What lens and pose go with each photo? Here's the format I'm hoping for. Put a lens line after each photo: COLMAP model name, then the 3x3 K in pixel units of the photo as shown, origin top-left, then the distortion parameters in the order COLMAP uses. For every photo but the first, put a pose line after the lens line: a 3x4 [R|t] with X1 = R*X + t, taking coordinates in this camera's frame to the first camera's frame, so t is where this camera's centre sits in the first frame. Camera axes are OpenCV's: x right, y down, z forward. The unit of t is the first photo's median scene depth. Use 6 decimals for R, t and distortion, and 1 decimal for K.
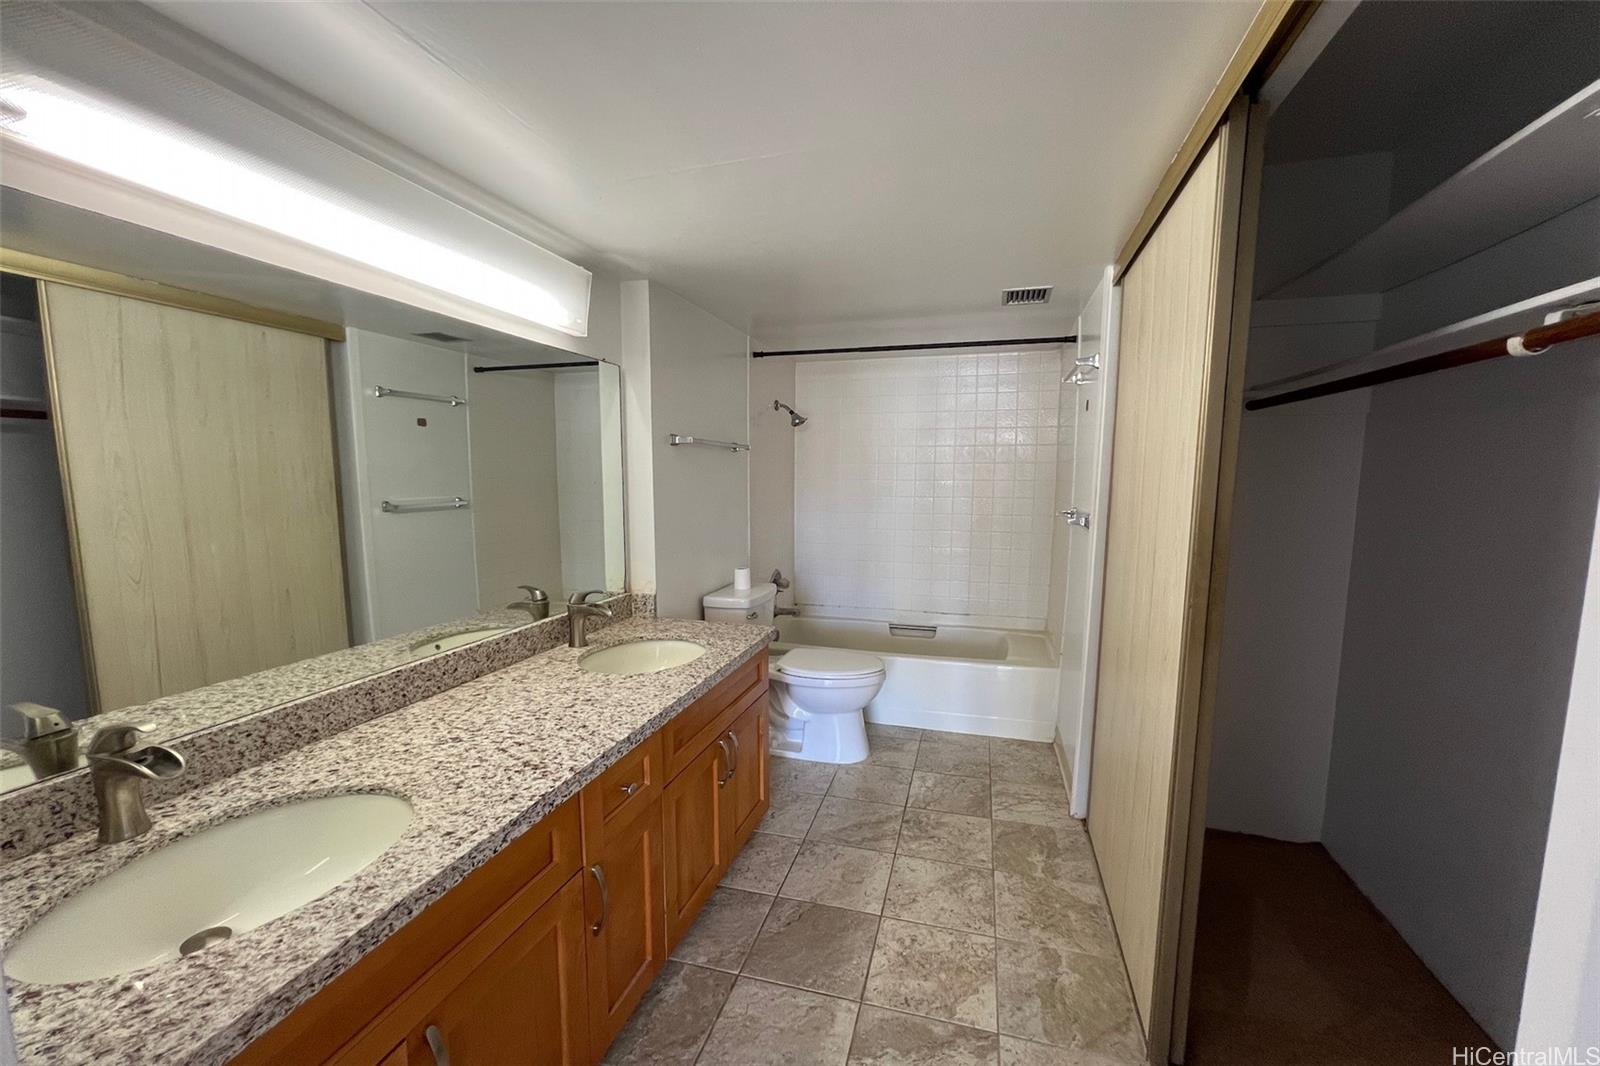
lens RADIAL K [[641.7, 0, 802.2], [0, 641.7, 537.8], [0, 0, 1]] dist [-0.005699, 0.000408]
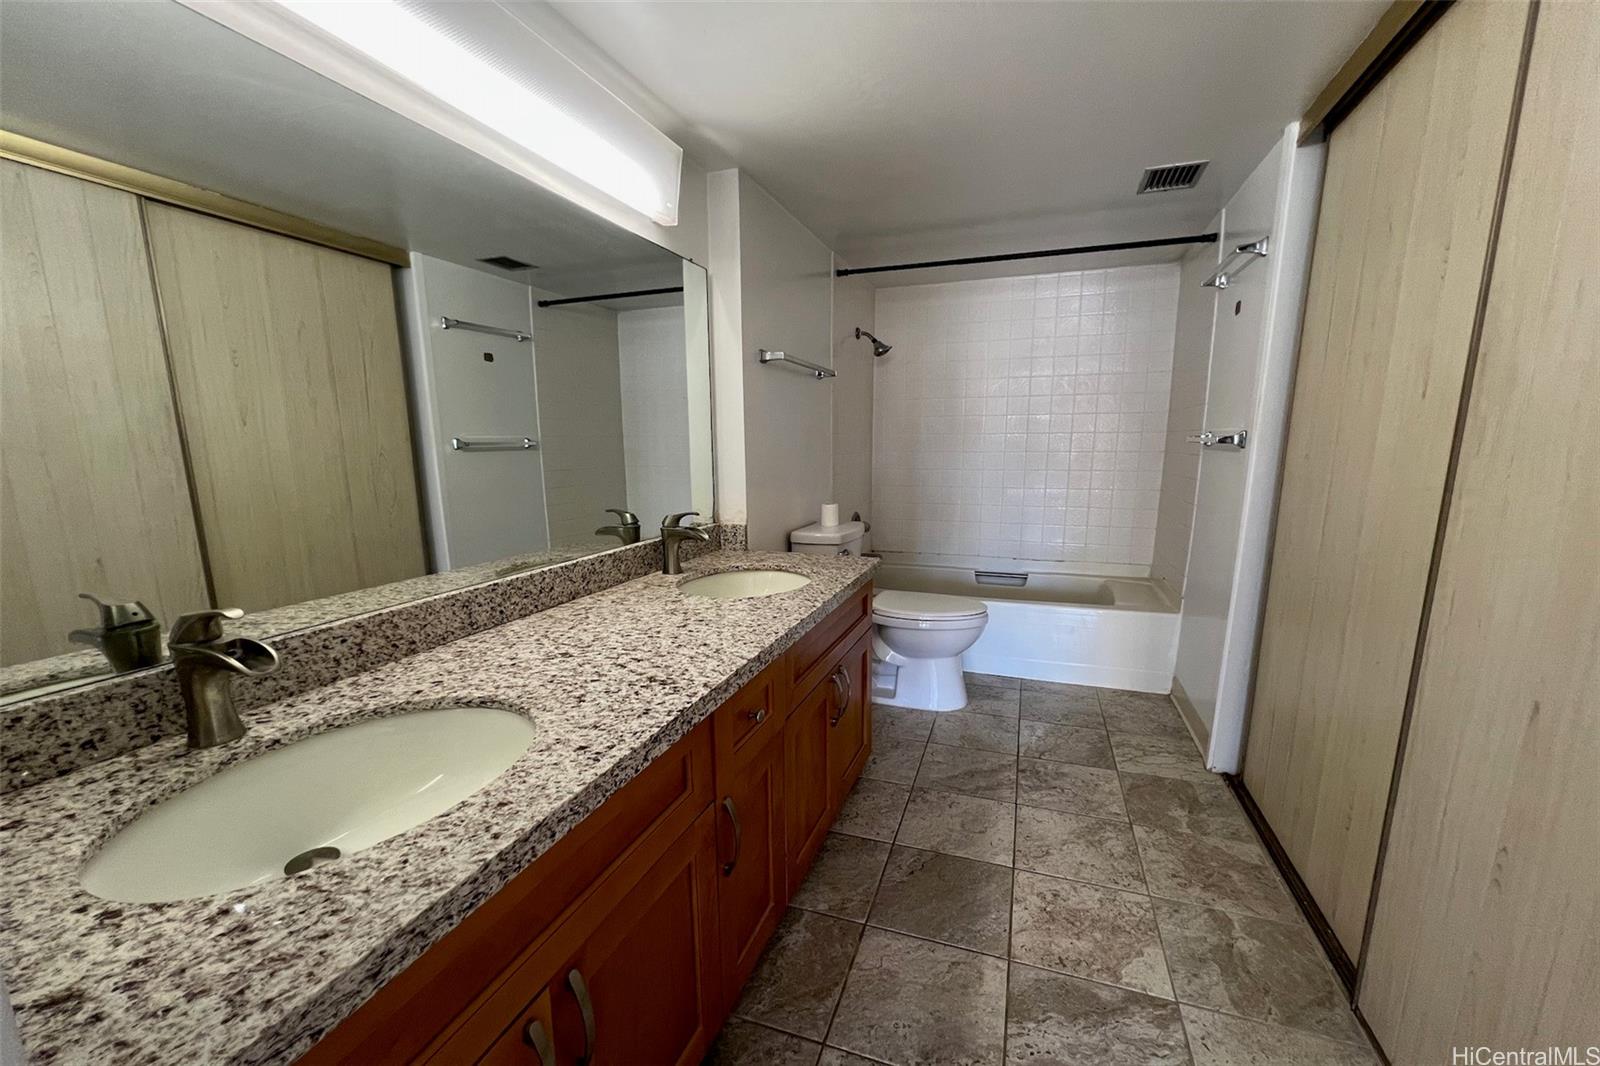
lens RADIAL K [[641.7, 0, 802.1], [0, 641.7, 546.5], [0, 0, 1]] dist [-0.005699, 0.000408]
pose [[0.997590, 0.002451, -0.069348, -0.138087], [0.002119, 0.997834, 0.065748, 0.096704], [0.069359, -0.065736, 0.995424, 0.137286]]
